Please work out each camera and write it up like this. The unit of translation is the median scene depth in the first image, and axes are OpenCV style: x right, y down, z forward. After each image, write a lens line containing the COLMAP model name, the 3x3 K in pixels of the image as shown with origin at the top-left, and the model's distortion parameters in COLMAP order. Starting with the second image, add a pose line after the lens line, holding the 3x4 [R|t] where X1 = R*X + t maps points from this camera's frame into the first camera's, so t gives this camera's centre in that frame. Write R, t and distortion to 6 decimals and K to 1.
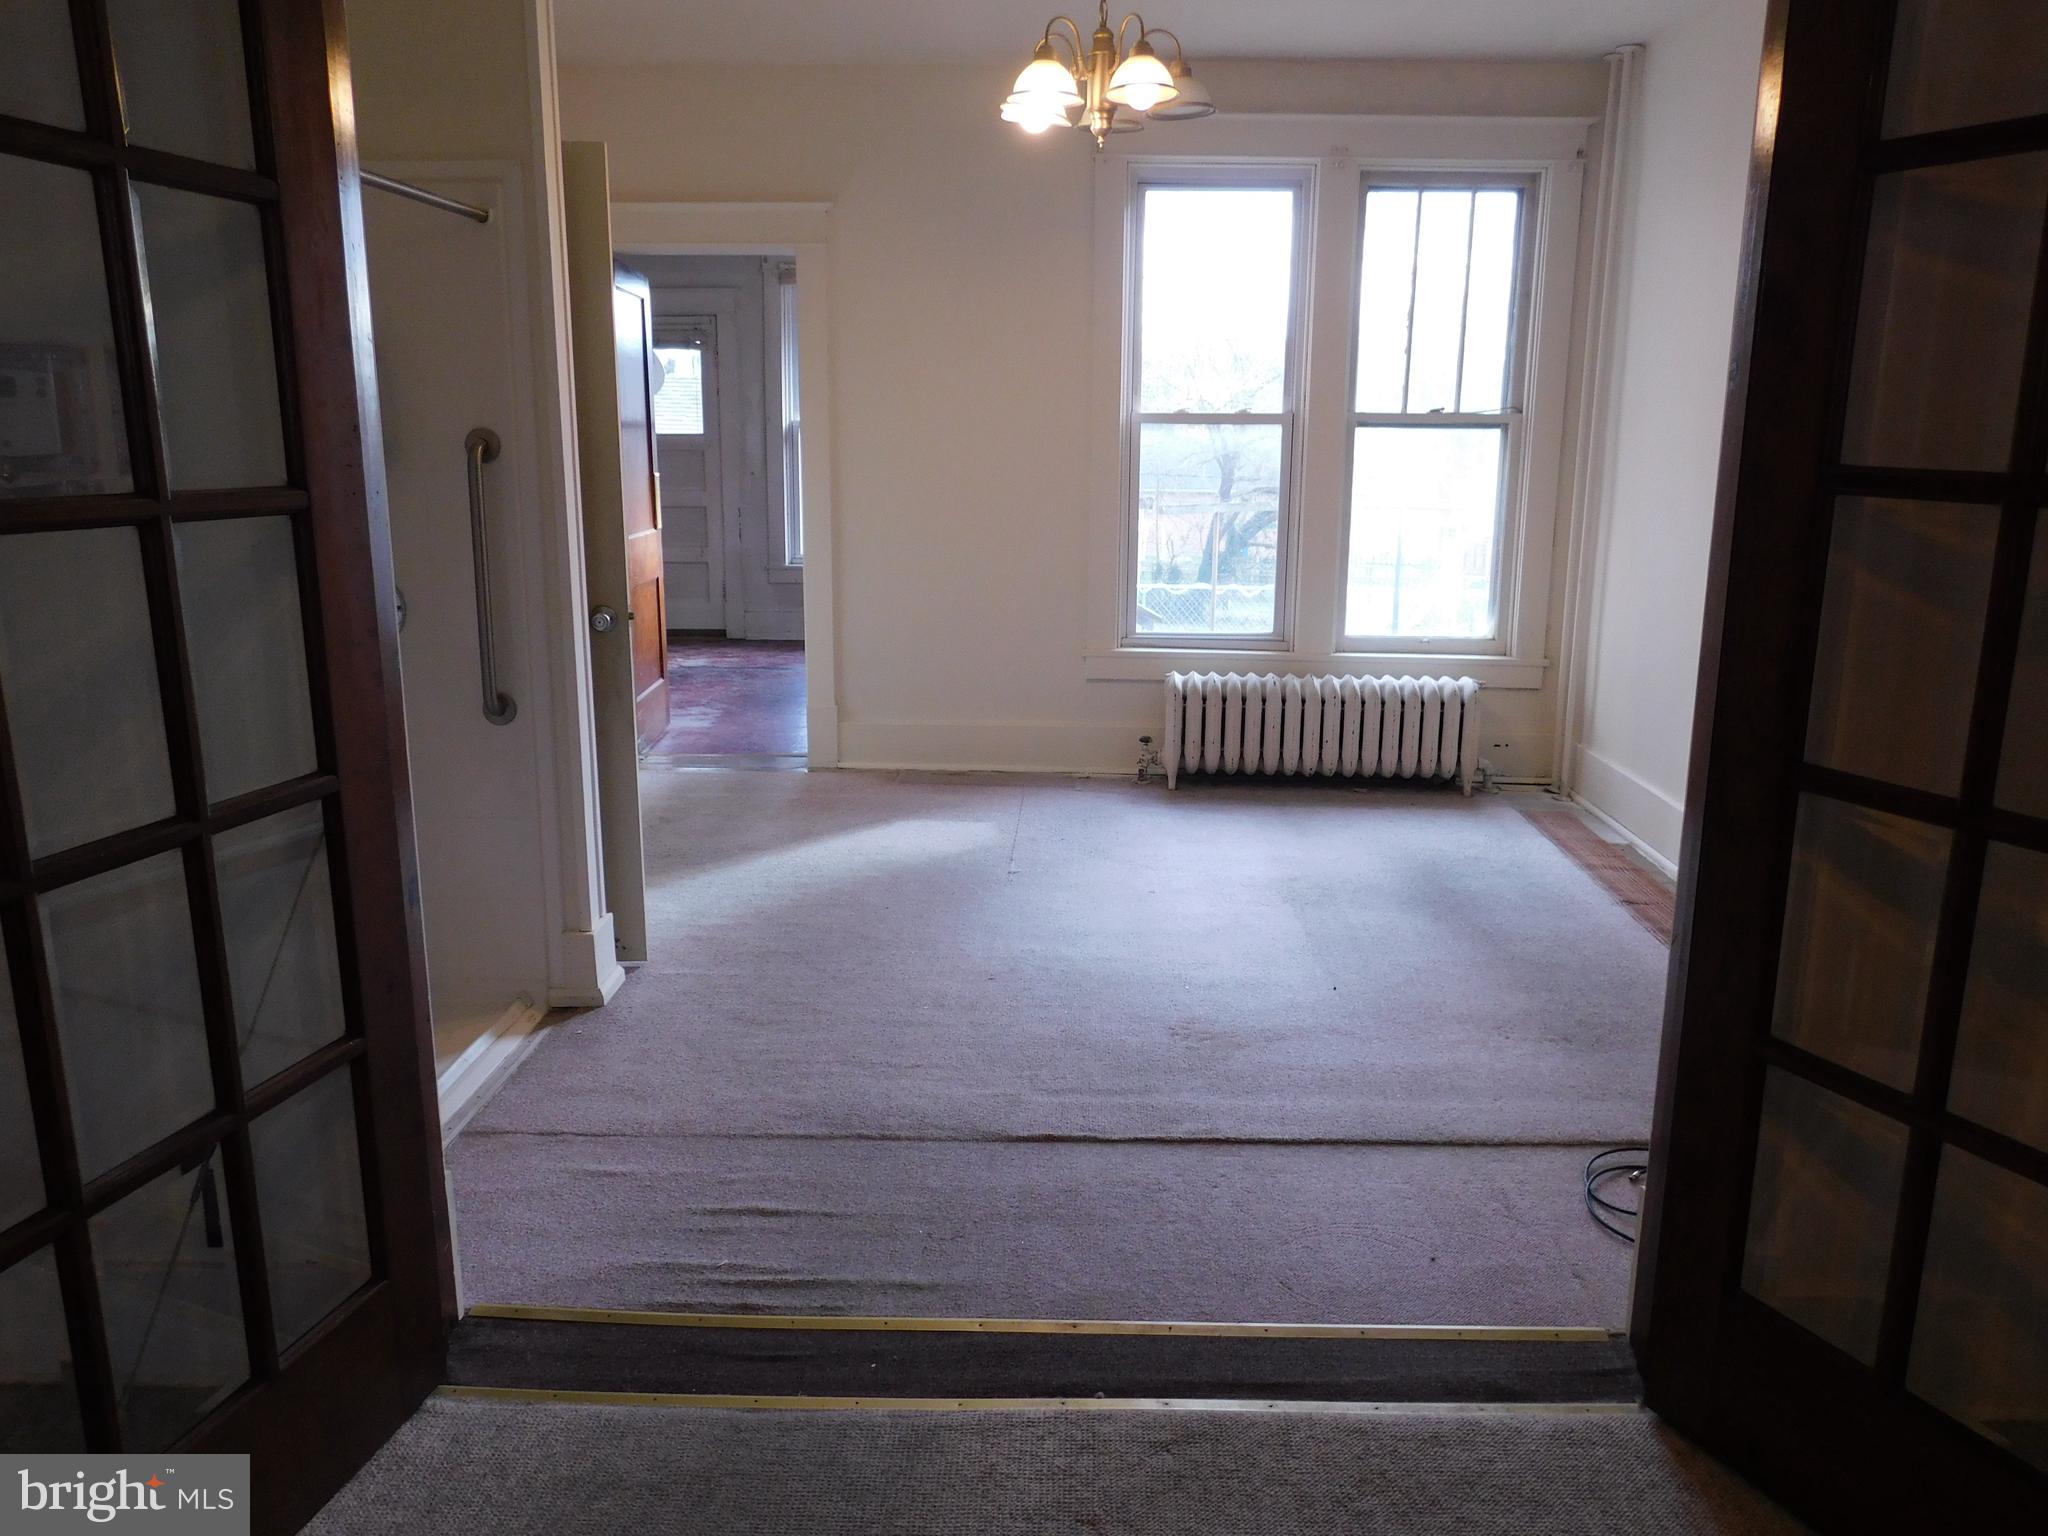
lens RADIAL K [[1507.3, 0, 1017.7], [0, 1507.3, 780.5], [0, 0, 1]] dist [-0.004943, -0.000057]
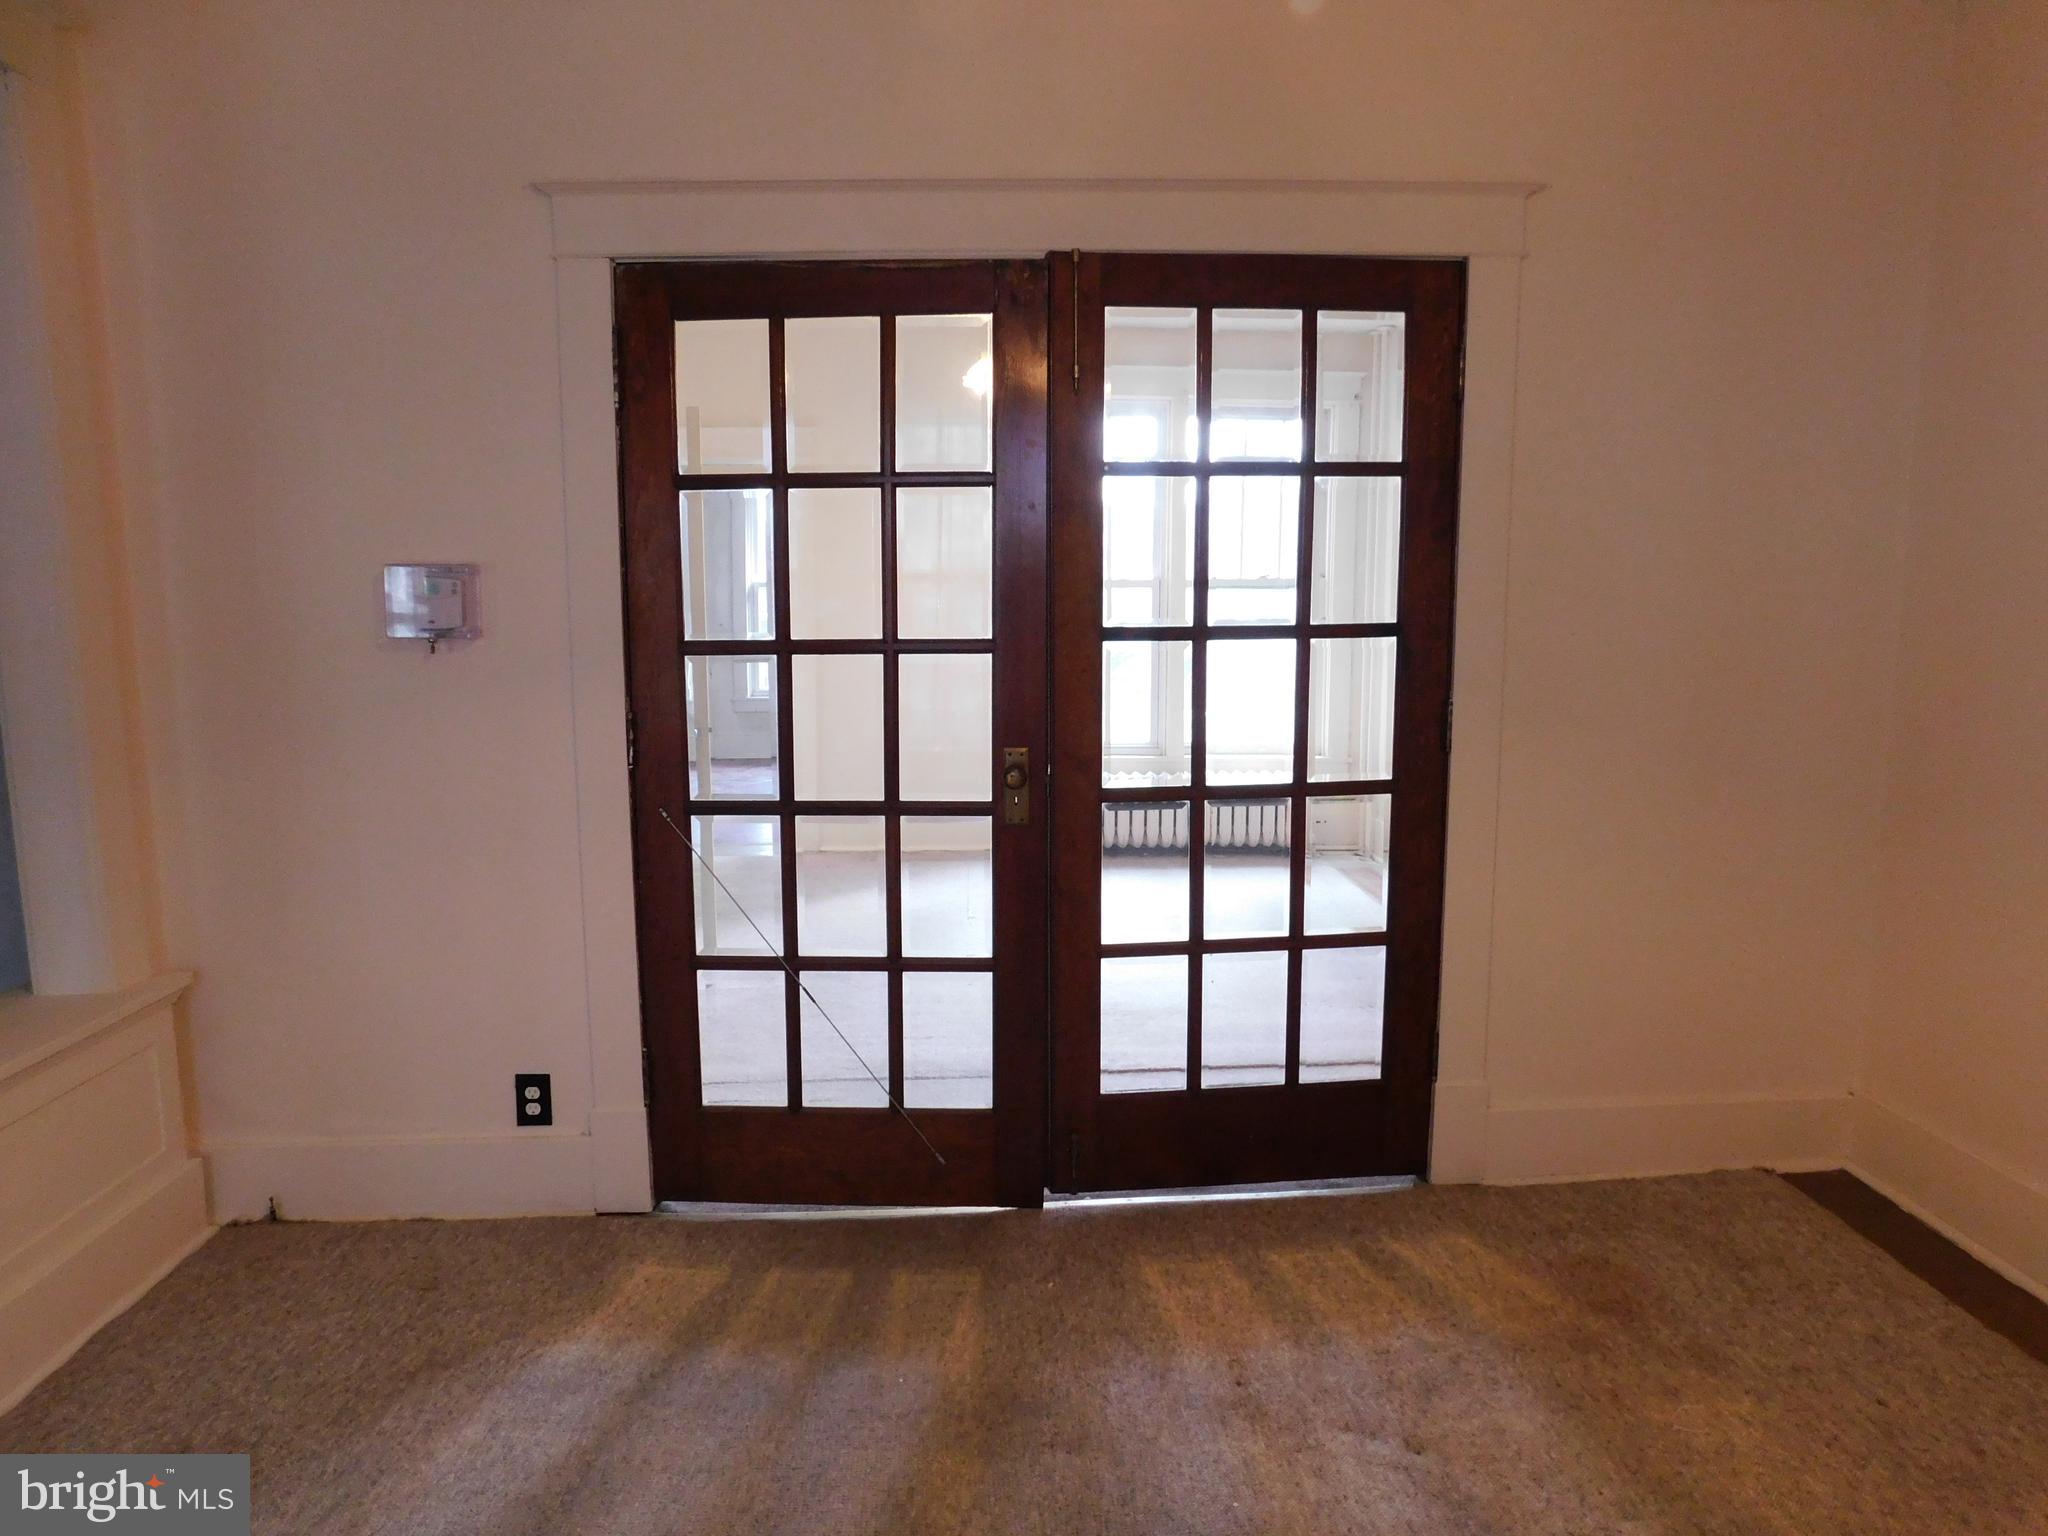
lens RADIAL K [[1369.1, 0, 1028.2], [0, 1369.1, 760.5], [0, 0, 1]] dist [-0.038658, 0.003141]
pose [[0.995163, -0.013878, 0.097254, -0.059001], [0.023428, 0.994935, -0.097752, 0.036390], [-0.095405, 0.099558, 0.990447, -0.194381]]
